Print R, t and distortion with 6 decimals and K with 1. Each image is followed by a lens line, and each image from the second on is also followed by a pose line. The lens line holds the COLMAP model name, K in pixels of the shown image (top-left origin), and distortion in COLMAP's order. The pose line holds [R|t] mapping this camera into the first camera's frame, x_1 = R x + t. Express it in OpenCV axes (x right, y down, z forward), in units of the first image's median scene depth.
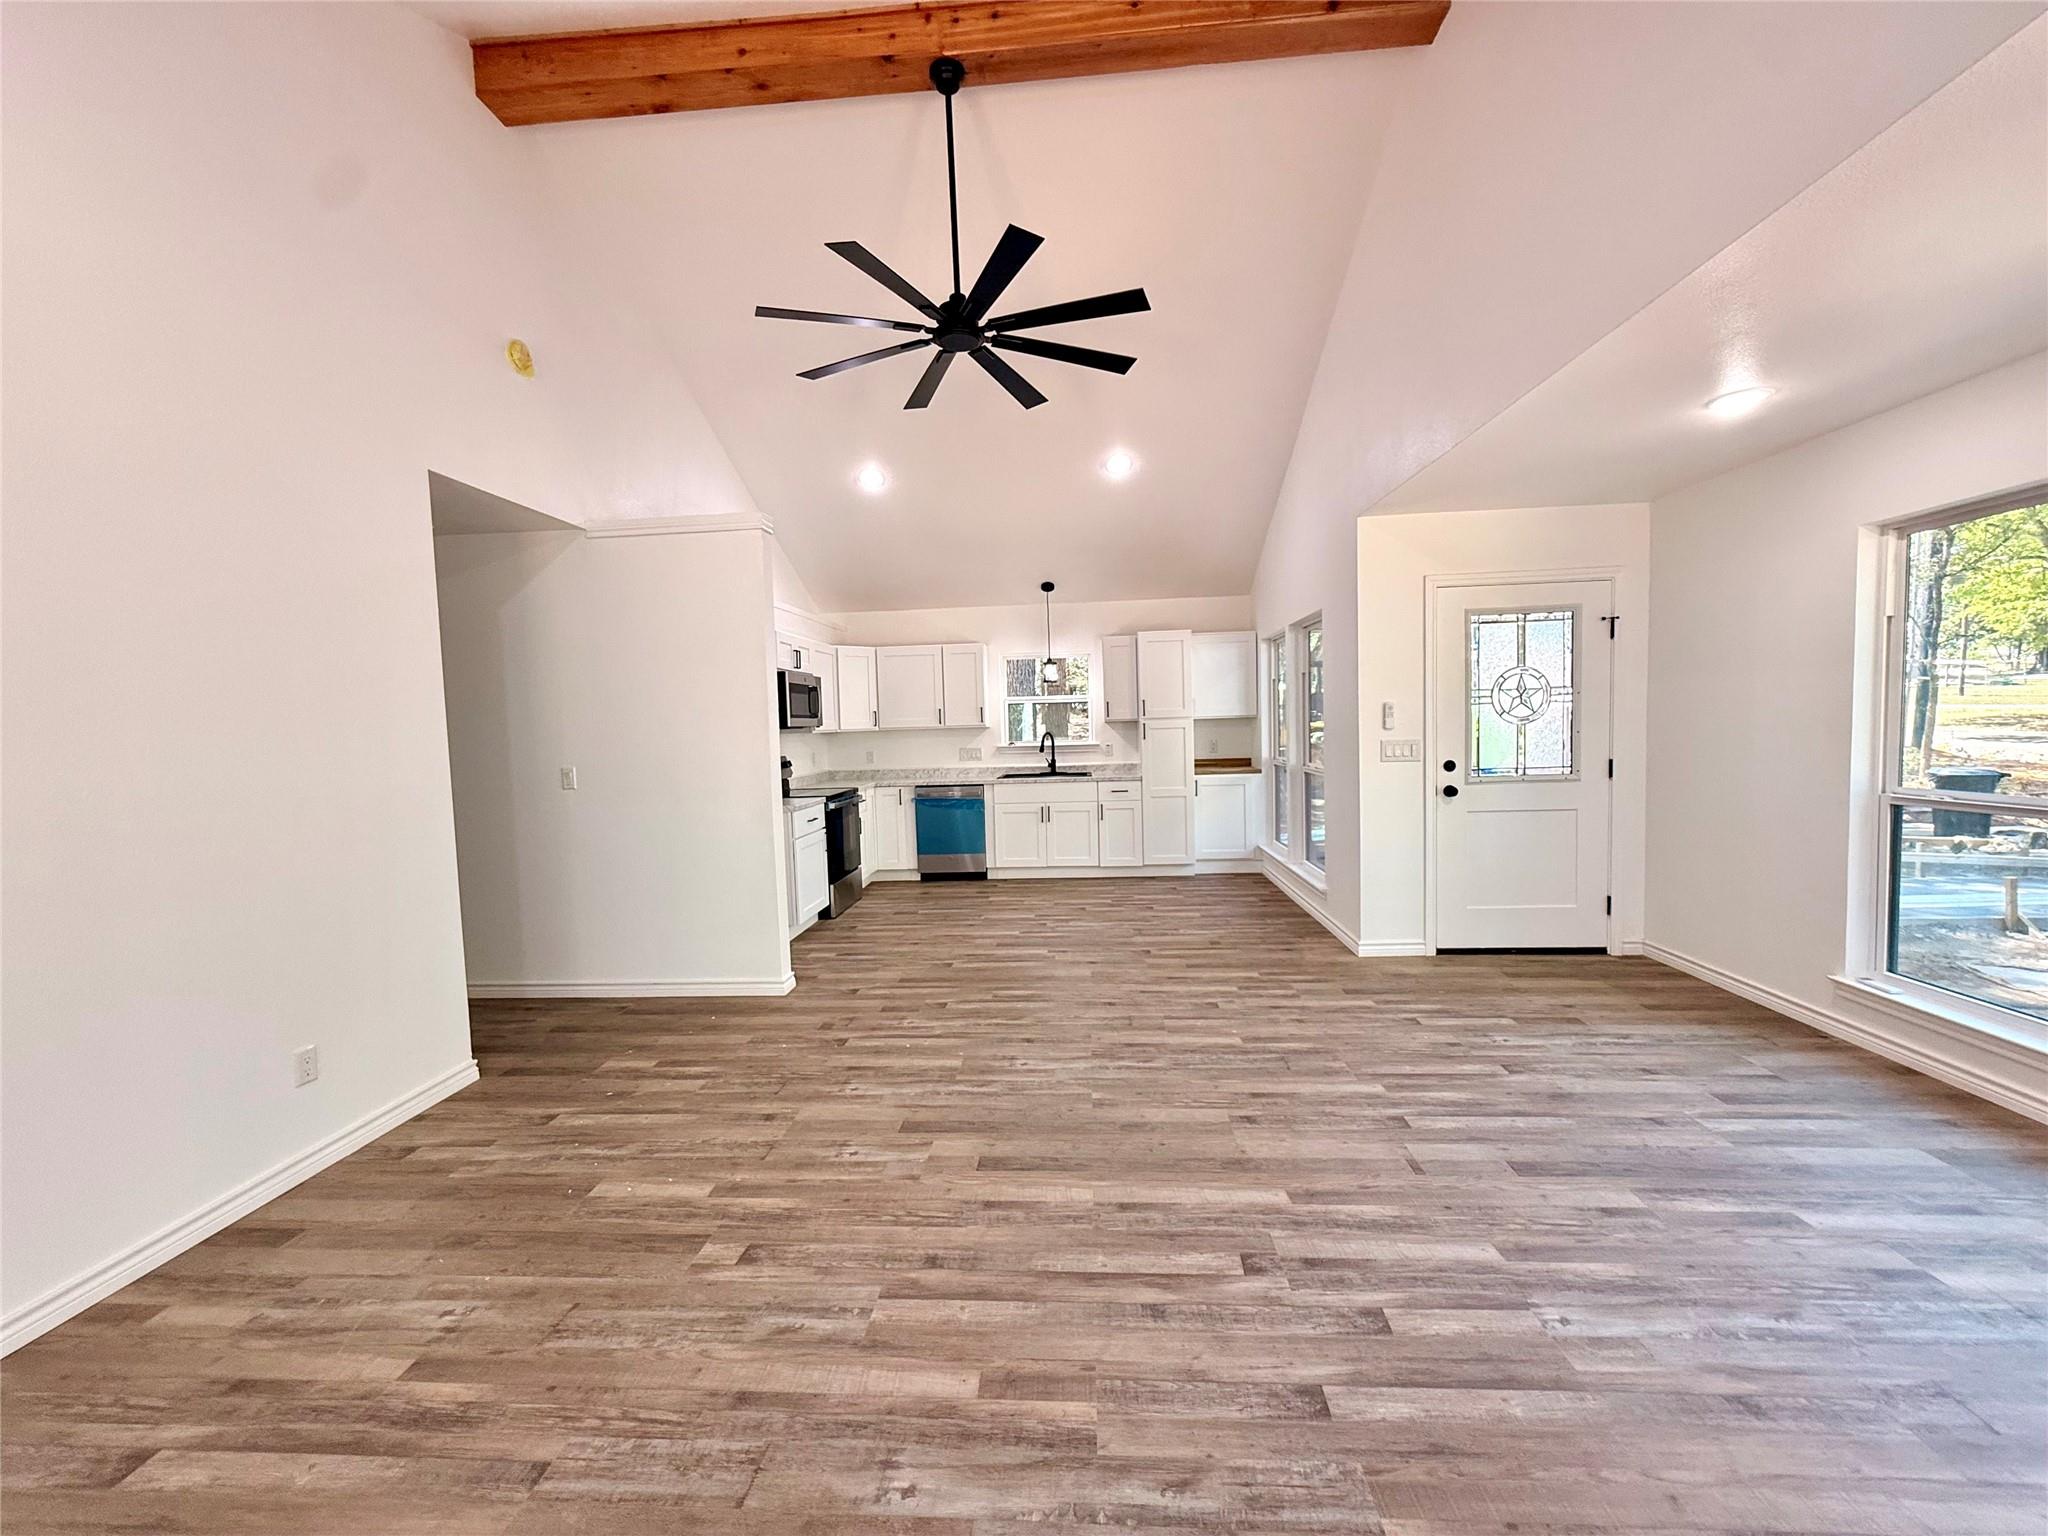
lens RADIAL K [[816.9, 0, 1029.7], [0, 816.9, 772.5], [0, 0, 1]] dist [0.001344, -0.000270]
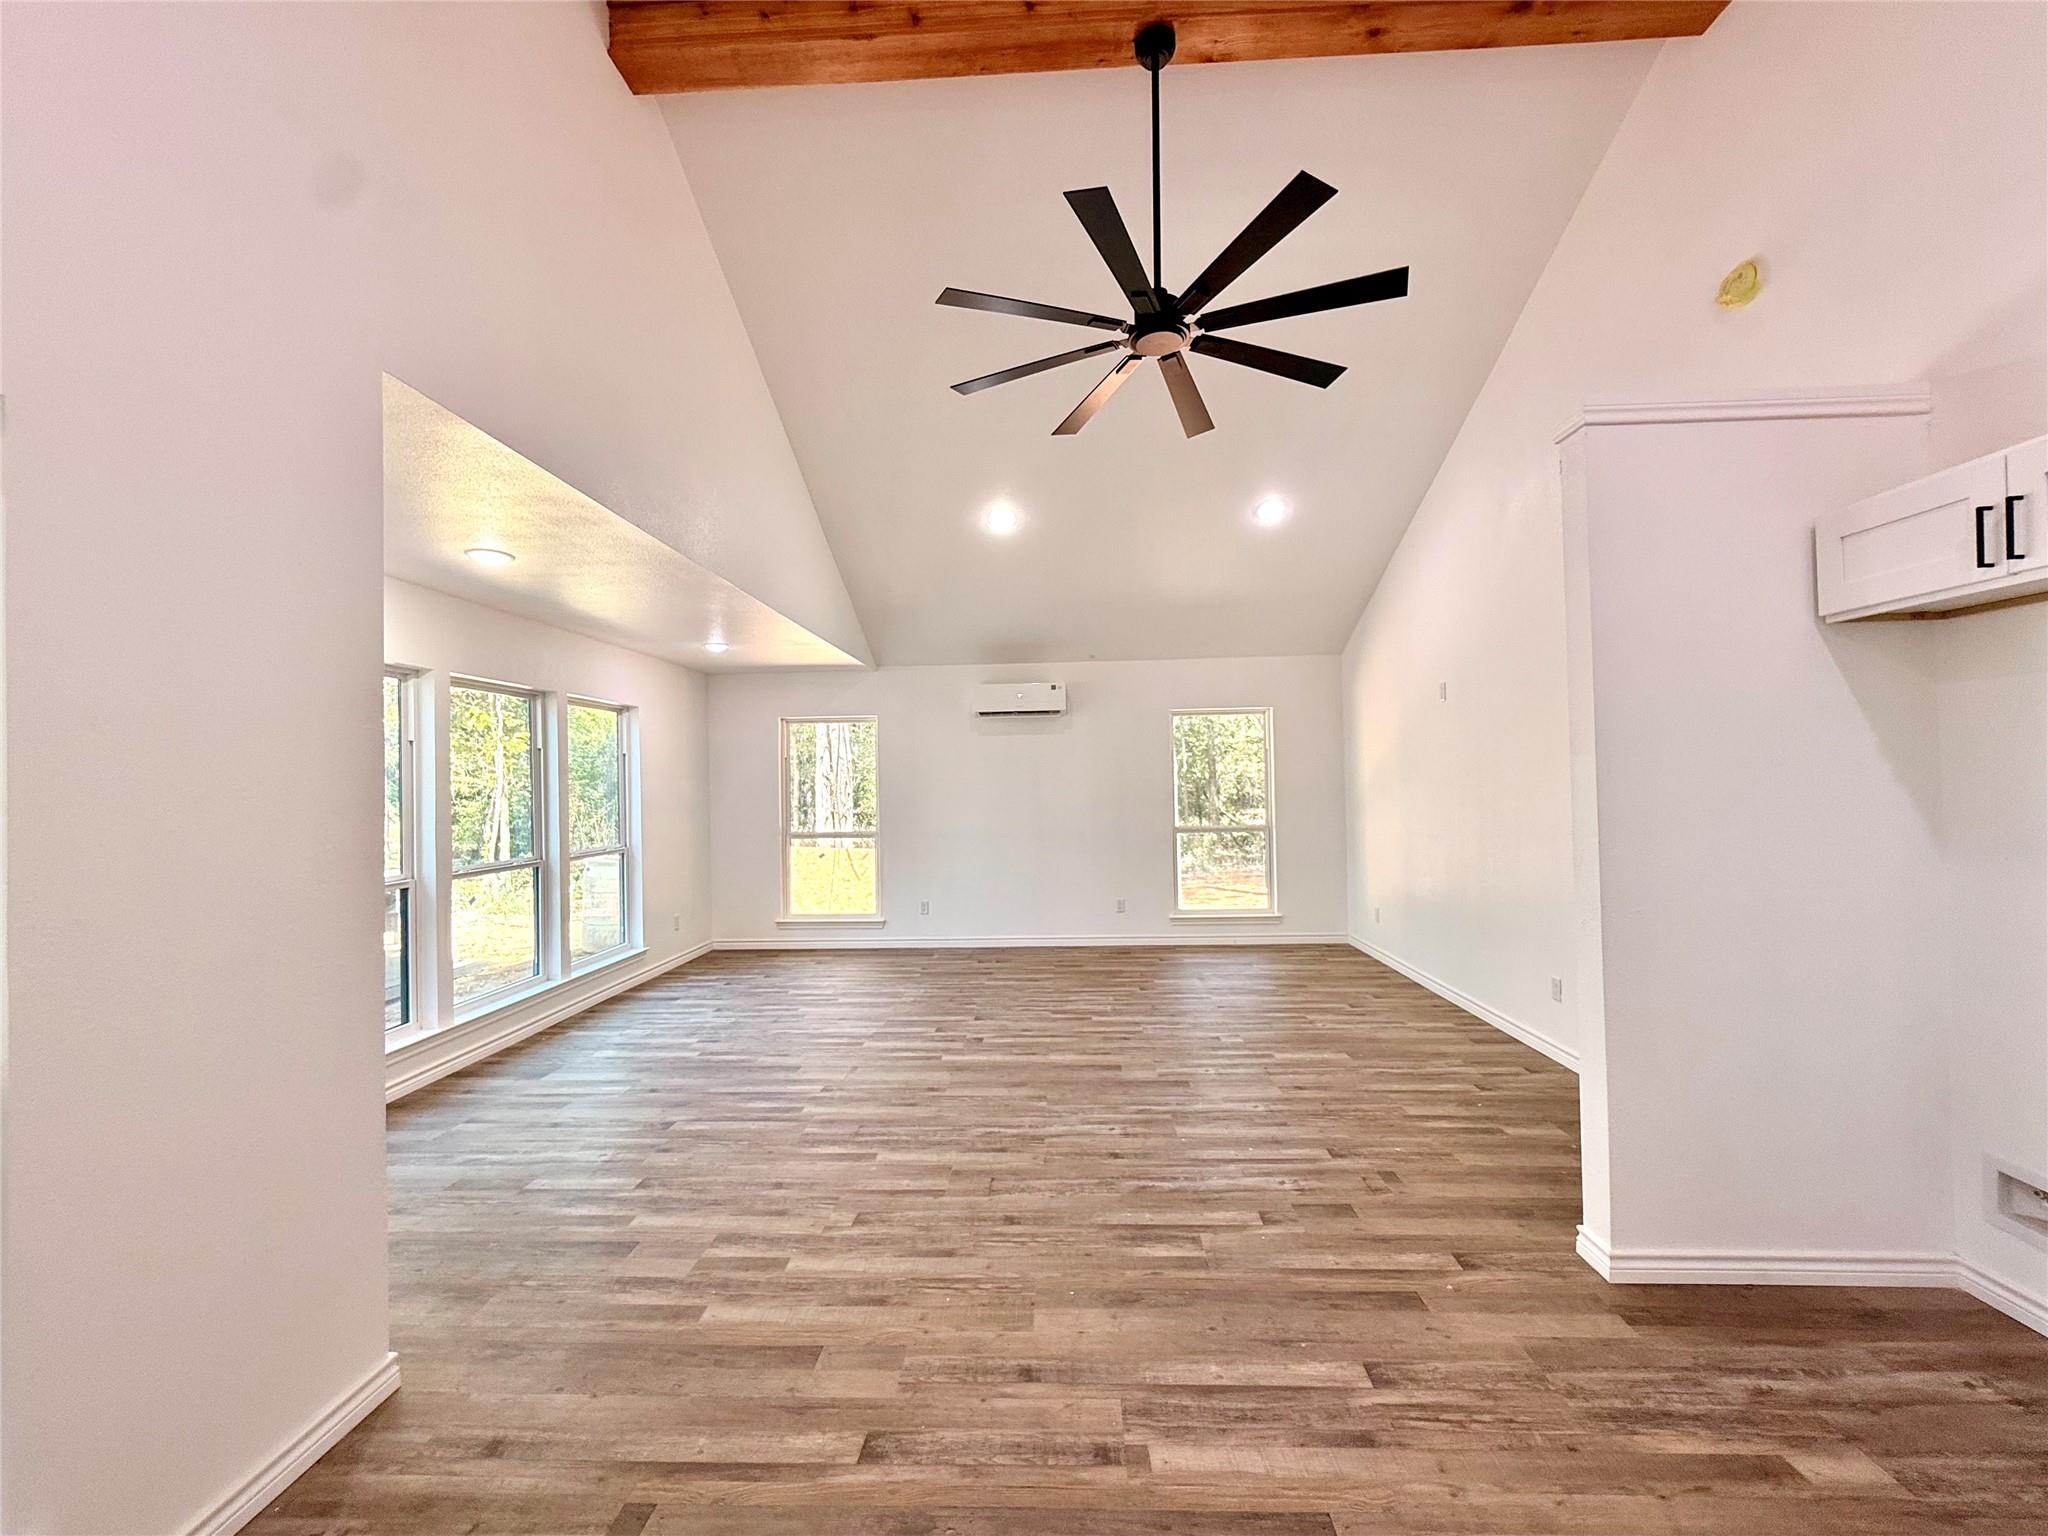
lens RADIAL K [[816.9, 0, 1029.7], [0, 816.9, 772.5], [0, 0, 1]] dist [0.001344, -0.000270]
pose [[-0.998320, 0.049799, -0.029608, 0.094152], [0.048352, 0.997690, 0.047710, -0.123733], [0.031915, 0.046198, -0.998422, 1.827567]]
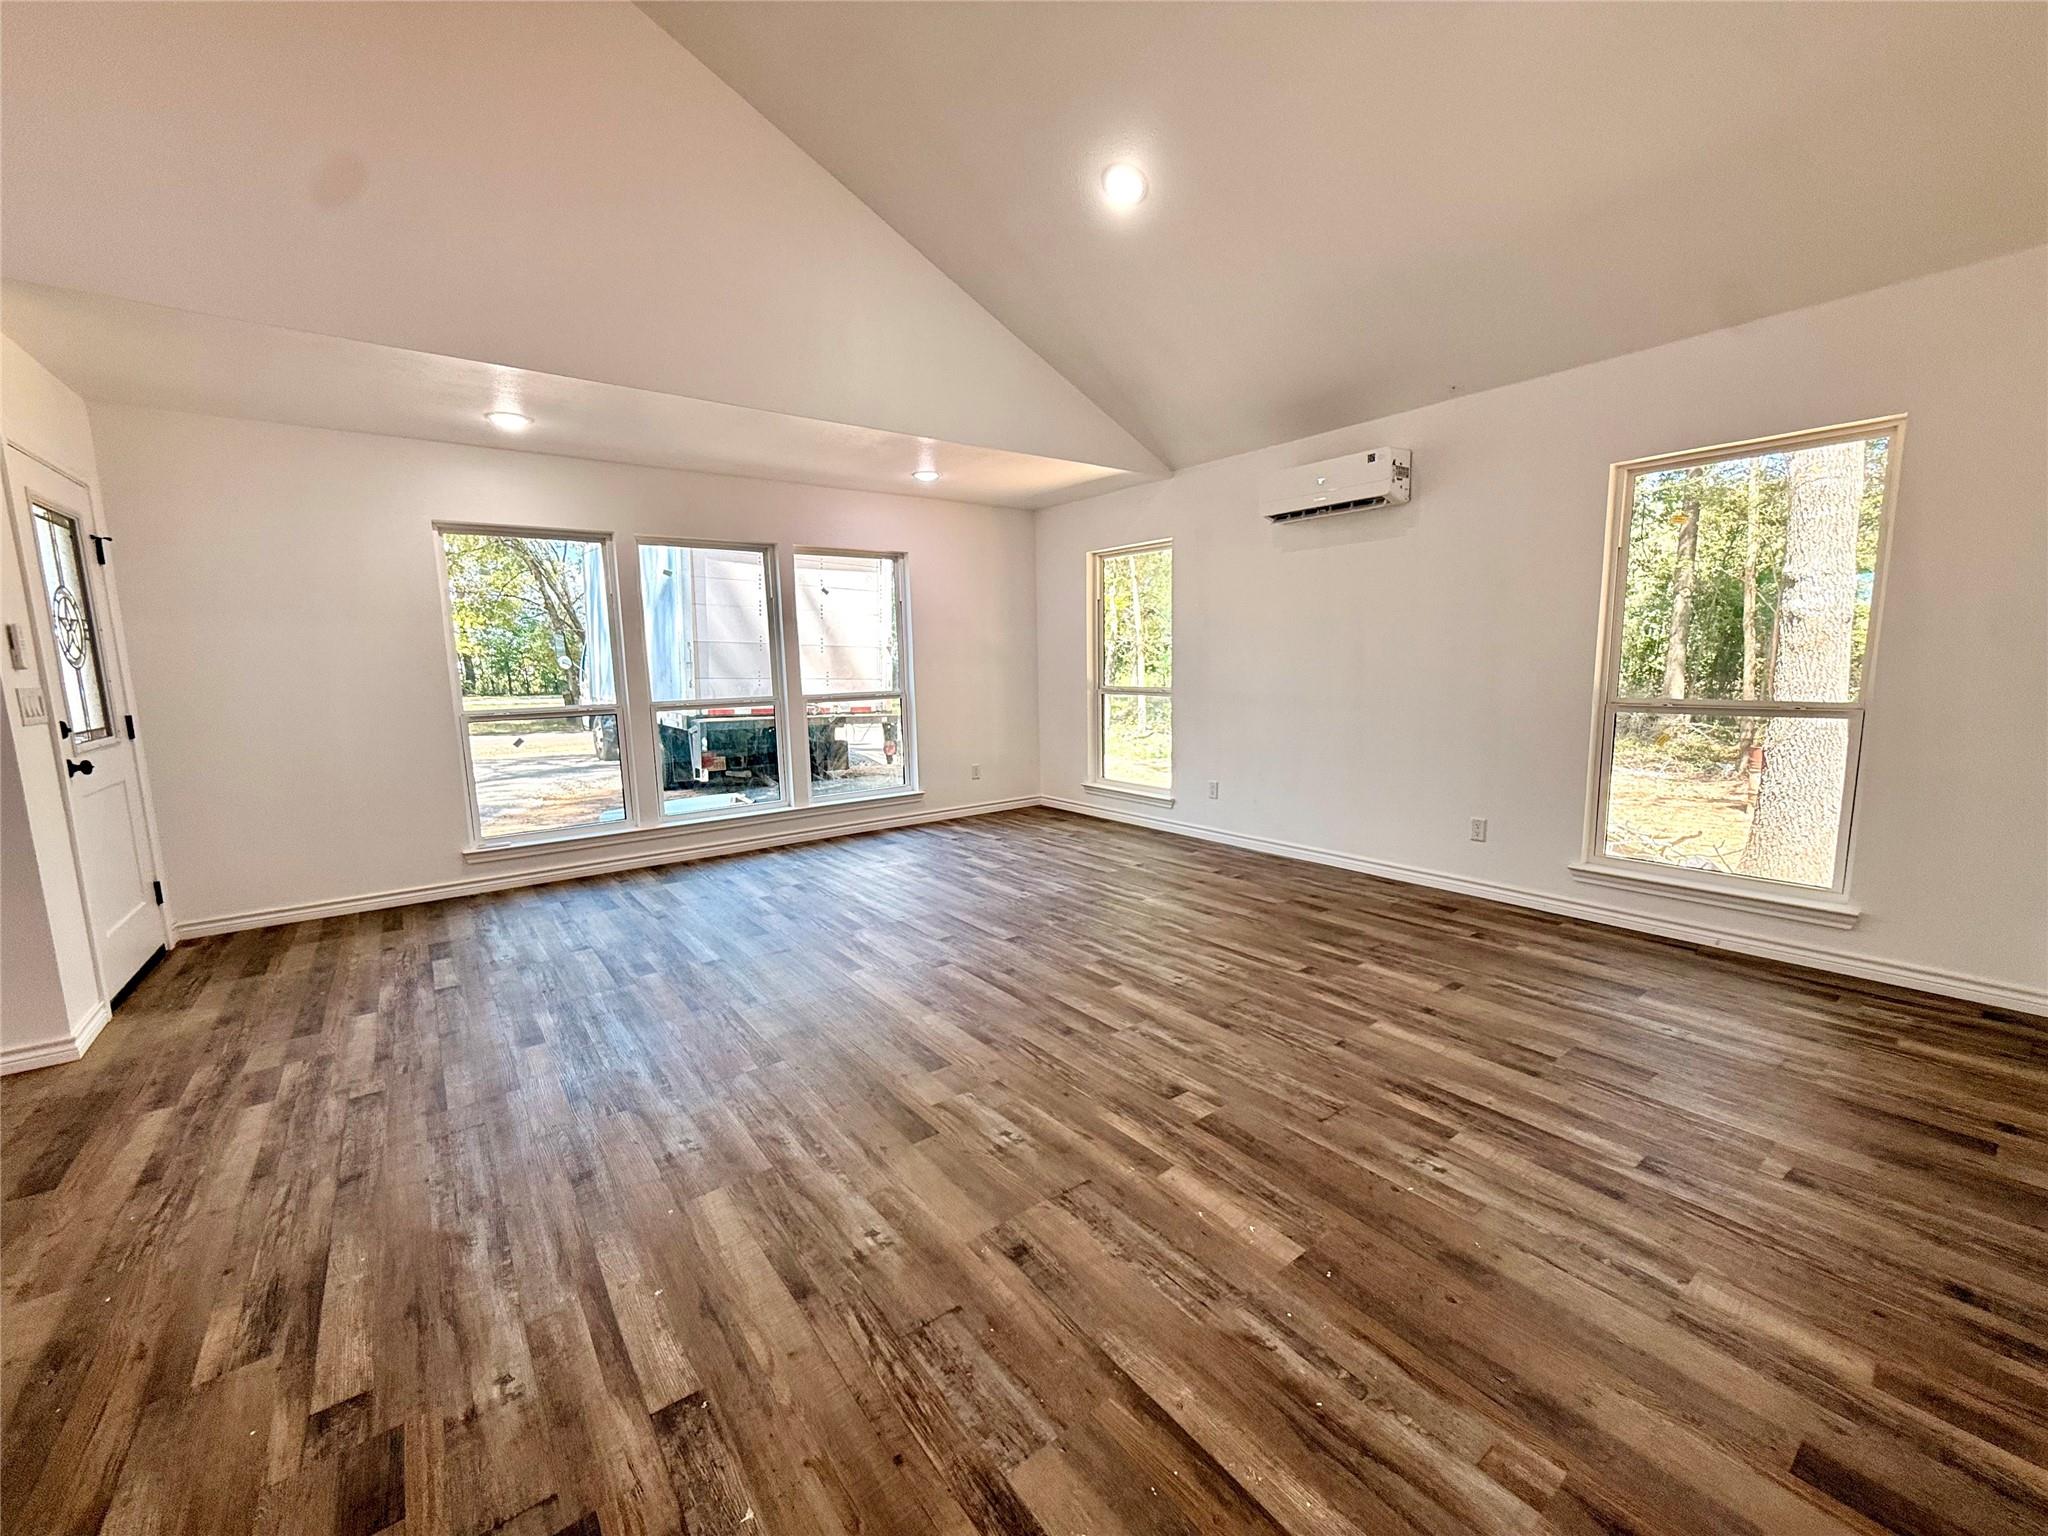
lens RADIAL K [[816.9, 0, 1029.7], [0, 816.9, 772.5], [0, 0, 1]] dist [0.001344, -0.000270]
pose [[-0.661646, -0.060182, 0.747397, -0.610200], [0.086447, 0.984005, 0.155762, -0.011572], [-0.744816, 0.167669, -0.645861, 1.076910]]
